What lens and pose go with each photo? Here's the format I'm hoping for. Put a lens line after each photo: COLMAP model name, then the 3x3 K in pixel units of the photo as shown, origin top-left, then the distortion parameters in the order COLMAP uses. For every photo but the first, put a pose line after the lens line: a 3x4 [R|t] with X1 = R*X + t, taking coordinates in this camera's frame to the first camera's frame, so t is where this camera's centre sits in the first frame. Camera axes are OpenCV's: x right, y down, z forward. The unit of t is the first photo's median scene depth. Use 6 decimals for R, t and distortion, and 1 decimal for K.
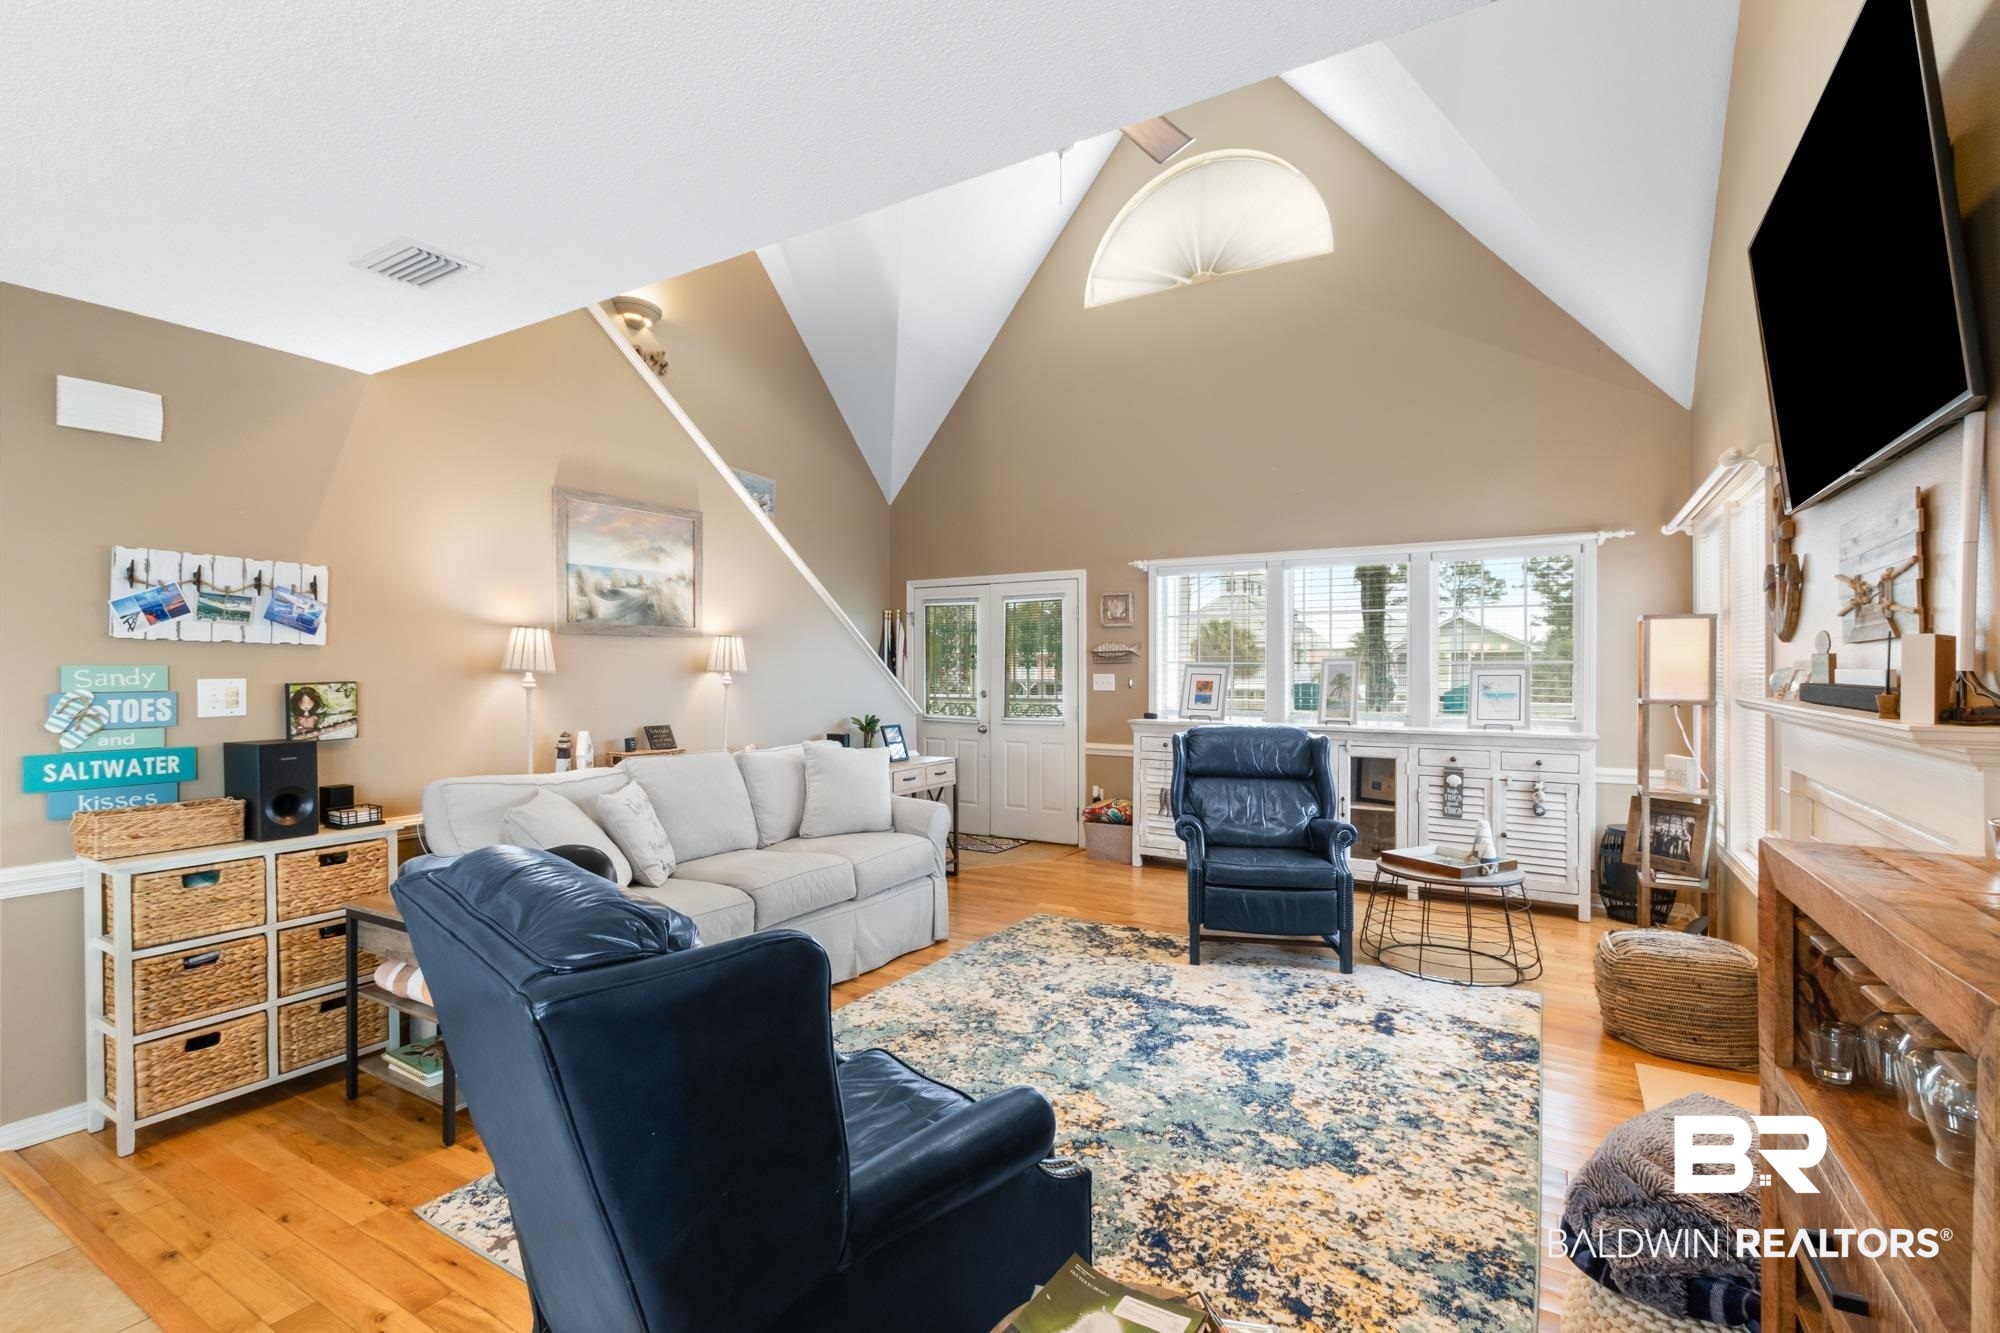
lens RADIAL K [[910.0, 0, 999.5], [0, 910.0, 675.0], [0, 0, 1]] dist [0.003655, -0.000022]
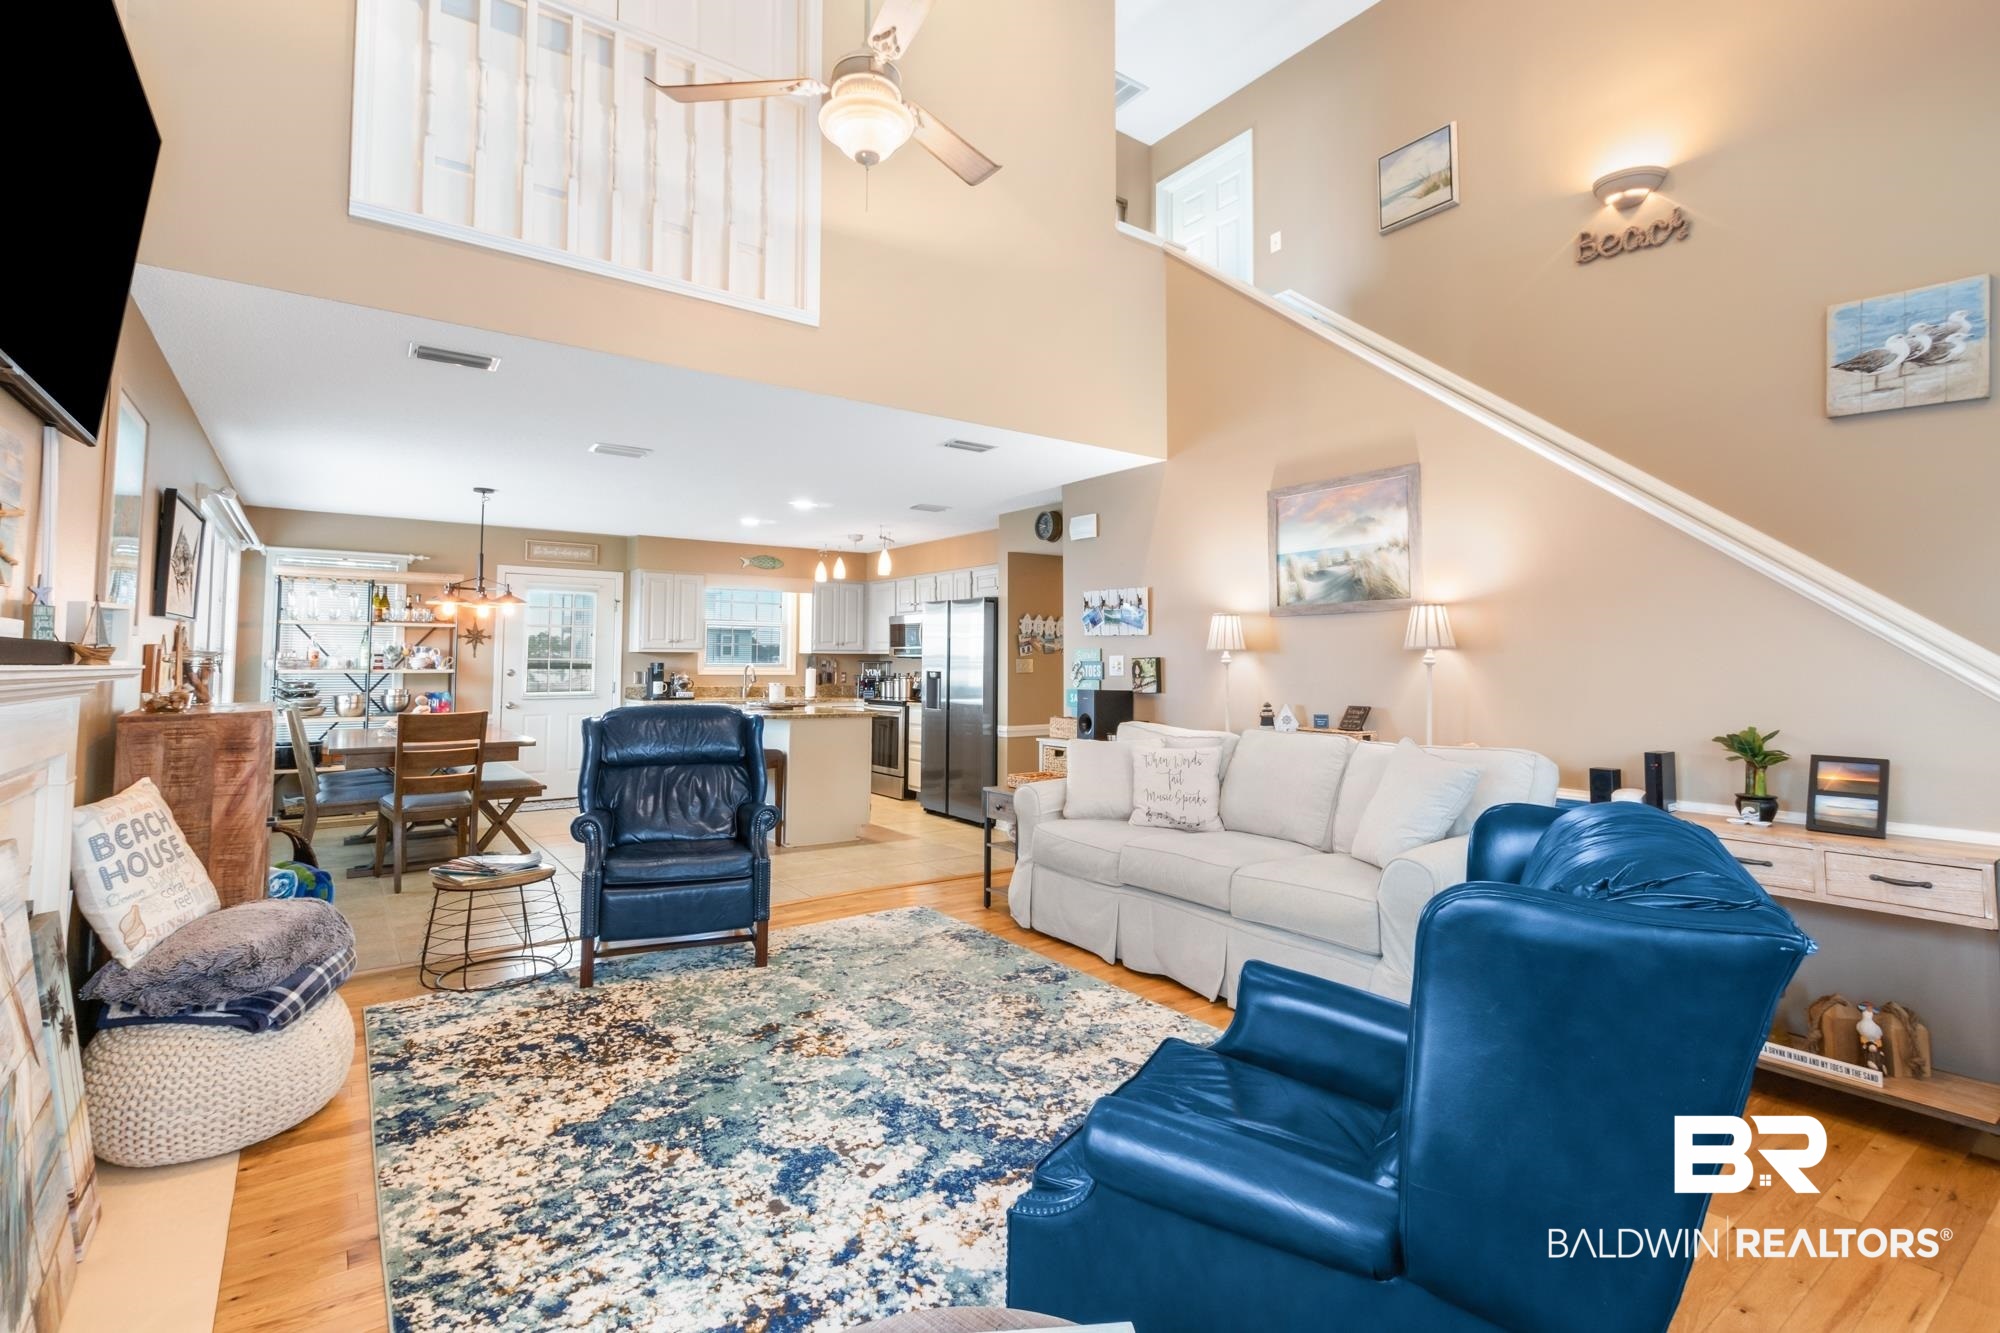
lens RADIAL K [[918.2, 0, 1003.4], [0, 918.2, 608.7], [0, 0, 1]] dist [0.002336, -0.000418]
pose [[-0.387179, -0.056374, -0.920280, 0.834234], [-0.008113, 0.998299, -0.057740, 0.016551], [0.921969, -0.014890, -0.386978, 1.315180]]
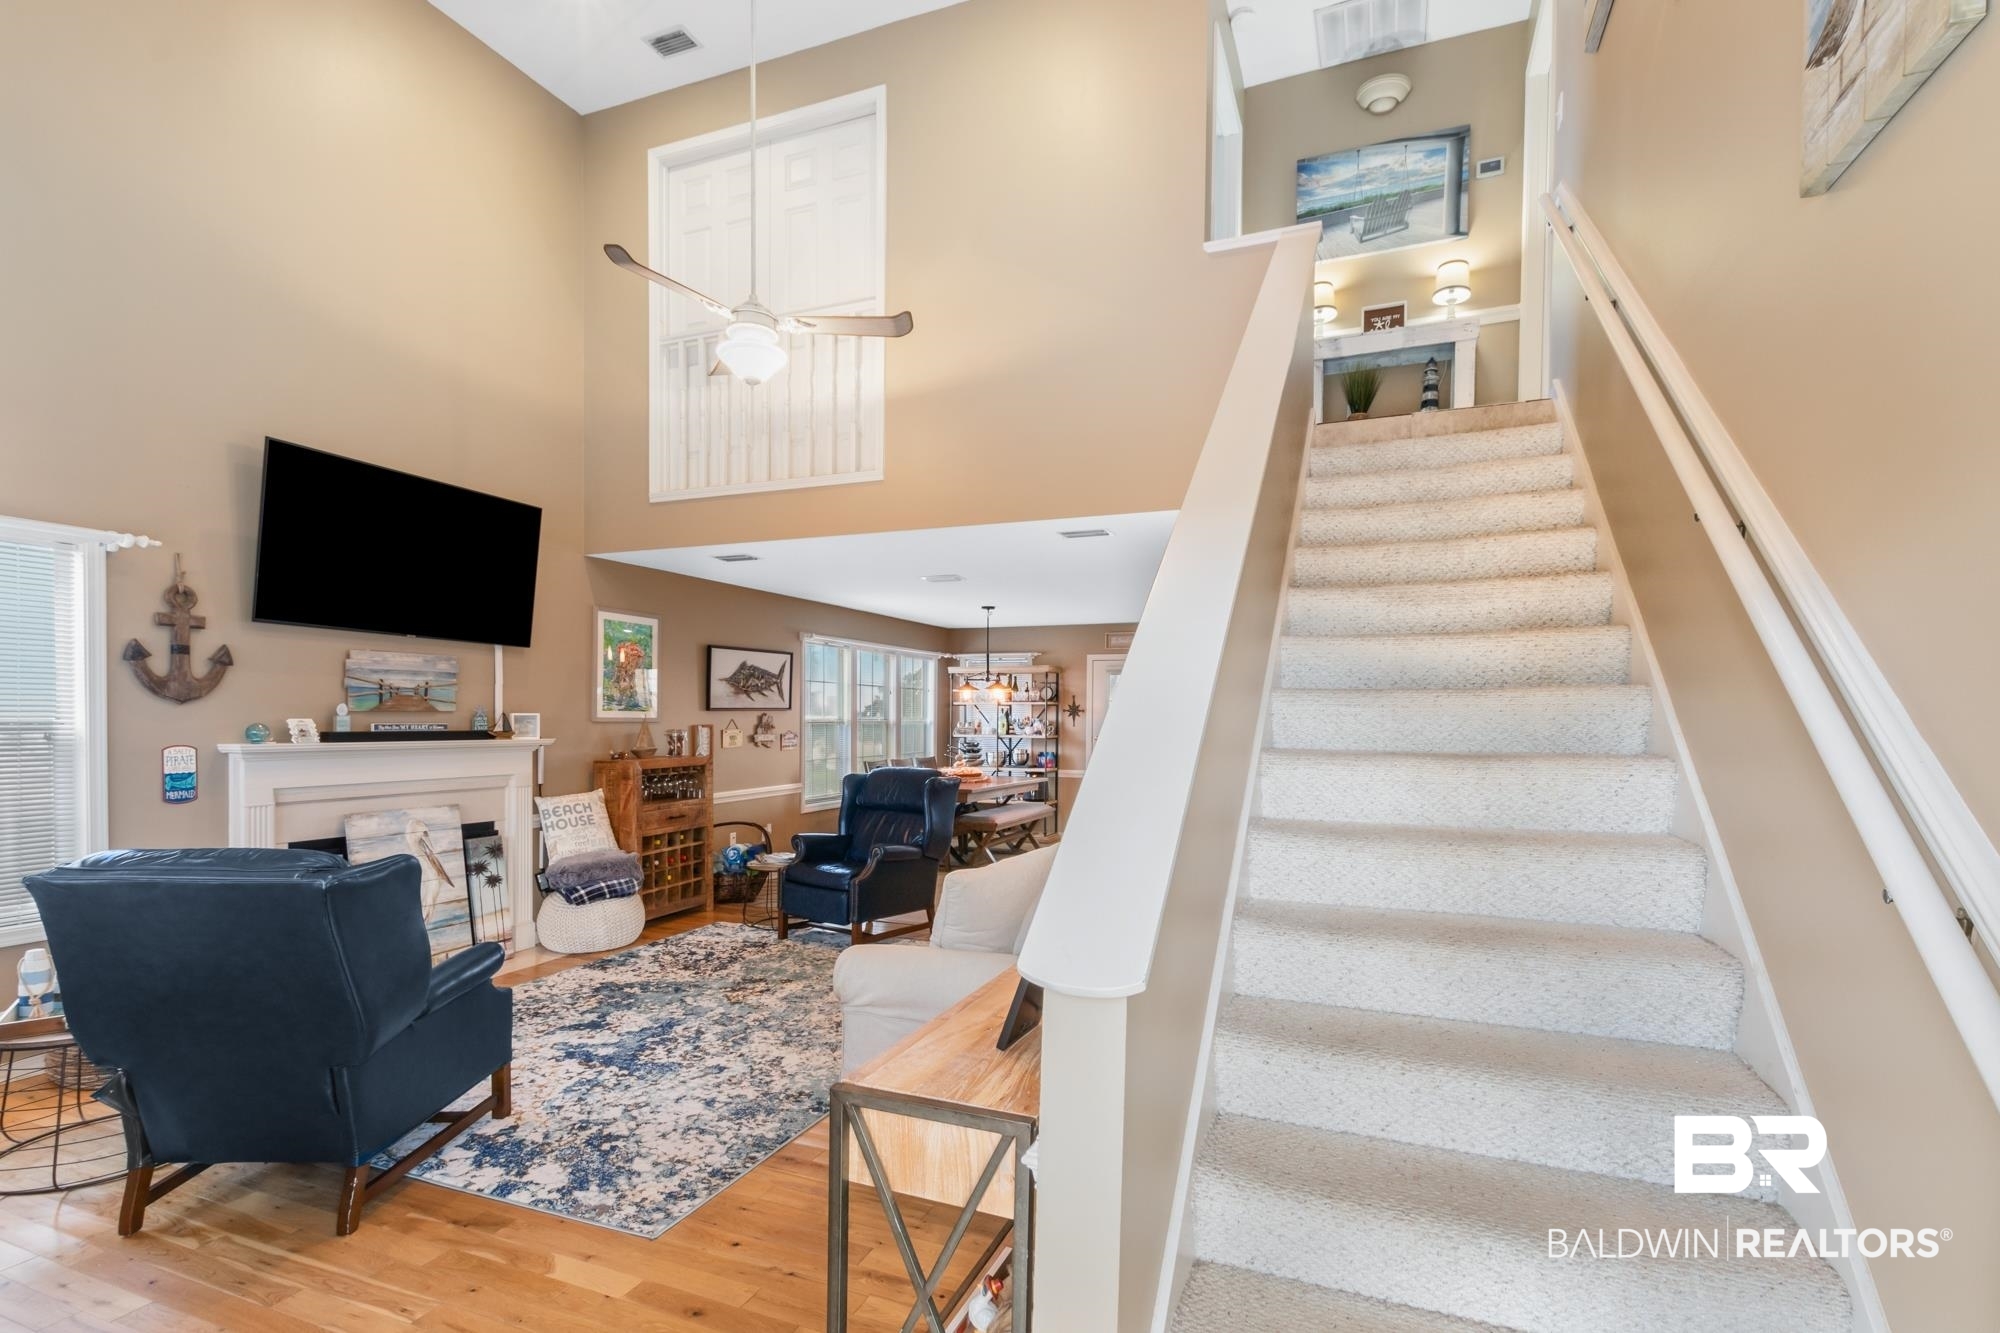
lens RADIAL K [[917.5, 0, 1010.6], [0, 917.5, 726.8], [0, 0, 1]] dist [0.004751, 0.000341]
pose [[-0.985749, -0.004315, -0.168169, -0.088714], [-0.006817, 0.999874, 0.014302, -0.026299], [0.168086, 0.015244, -0.985654, 2.182219]]
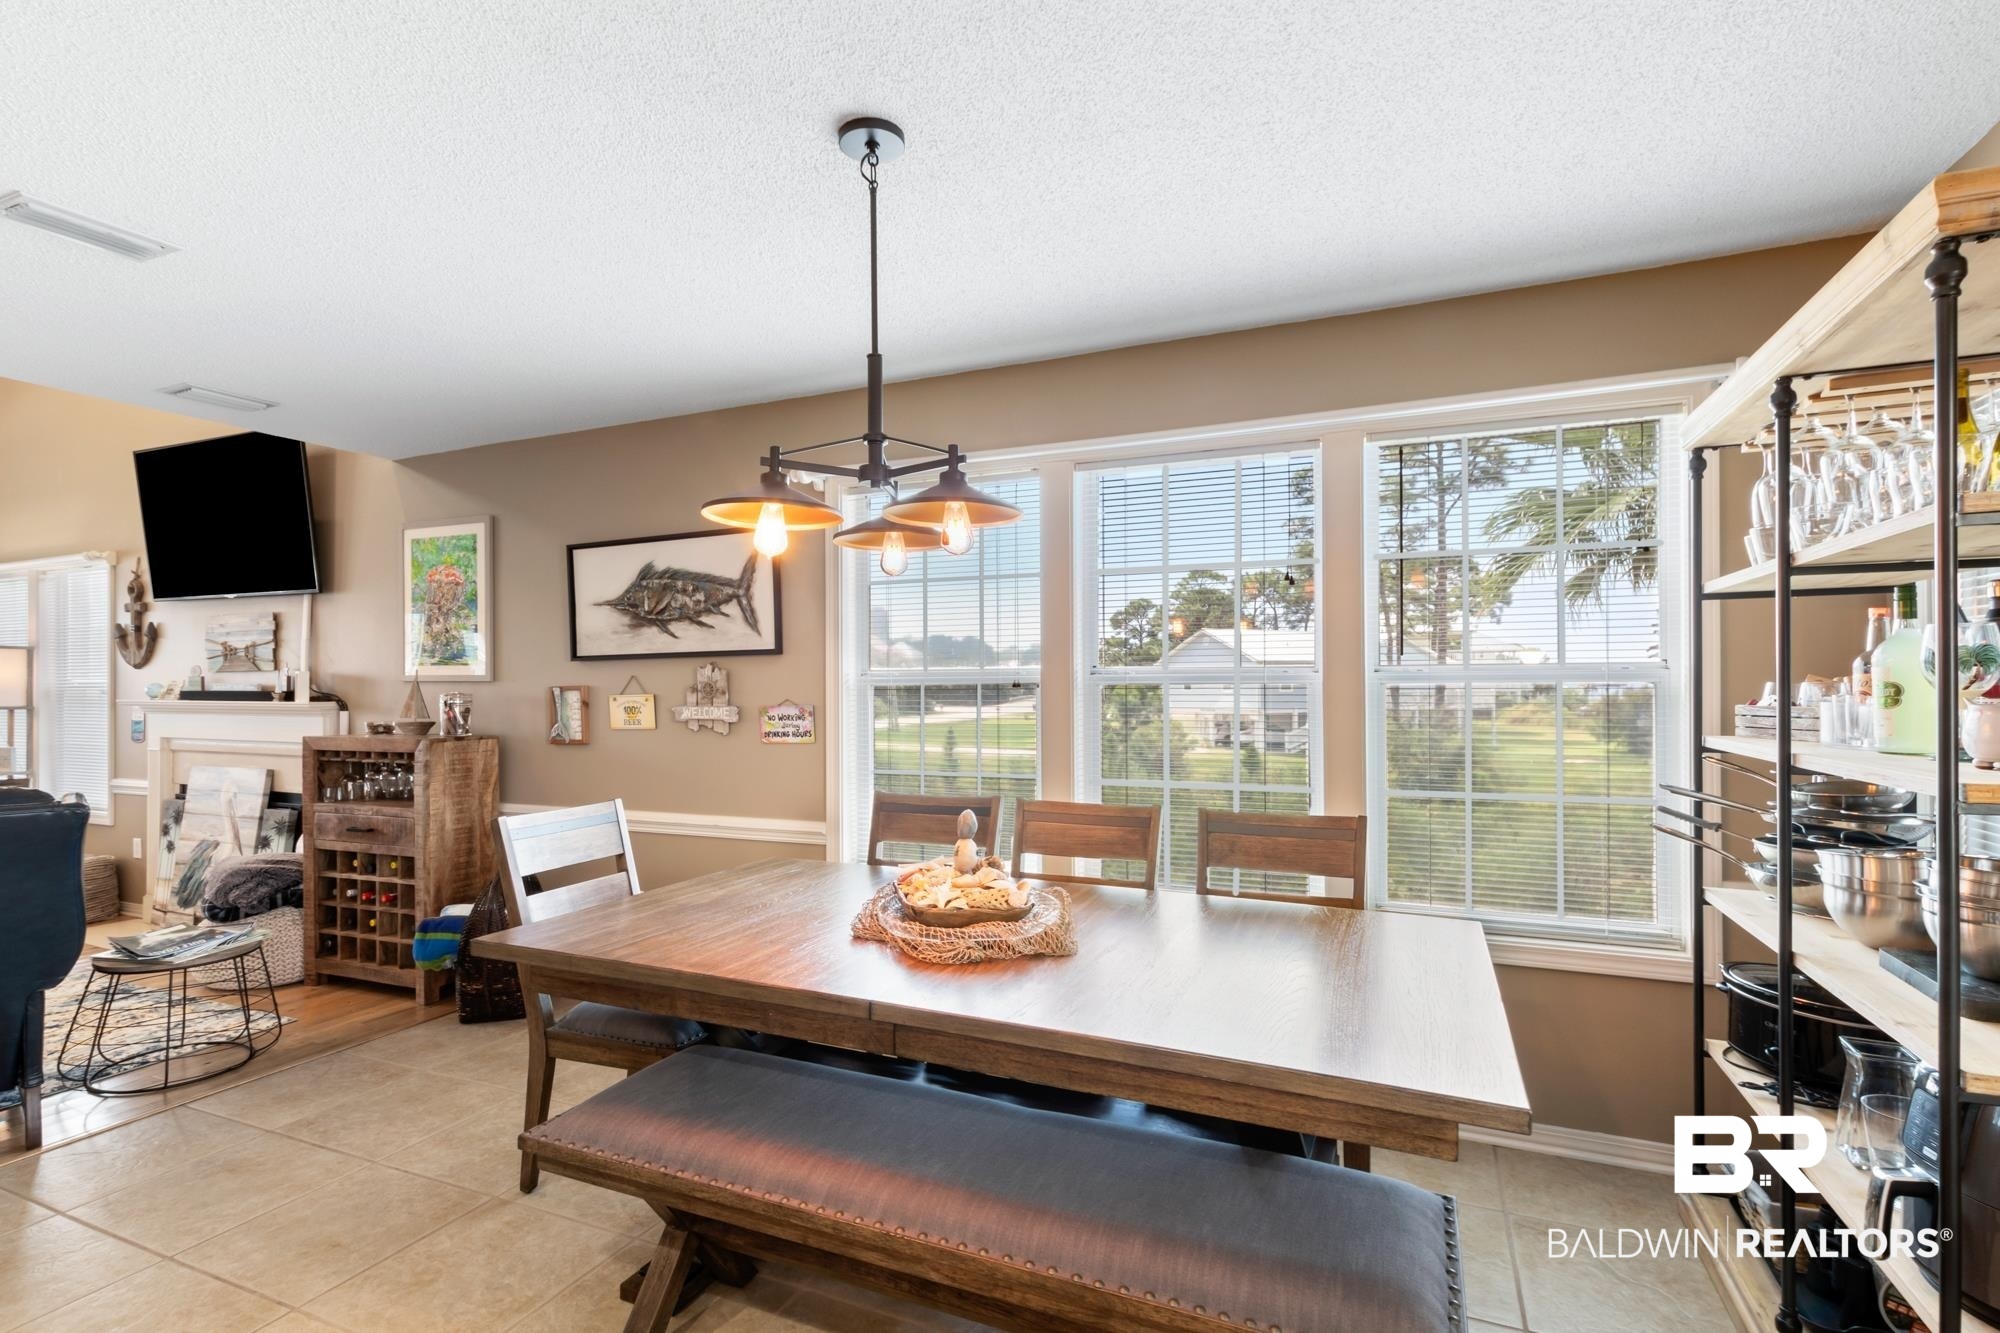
lens RADIAL K [[943.0, 0, 1011.3], [0, 943.0, 672.1], [0, 0, 1]] dist [0.003258, 0.000241]
pose [[-0.146086, 0.007306, 0.989245, -1.046405], [0.008805, 0.999943, -0.006084, -0.001825], [-0.989233, 0.007822, -0.146142, -0.362087]]
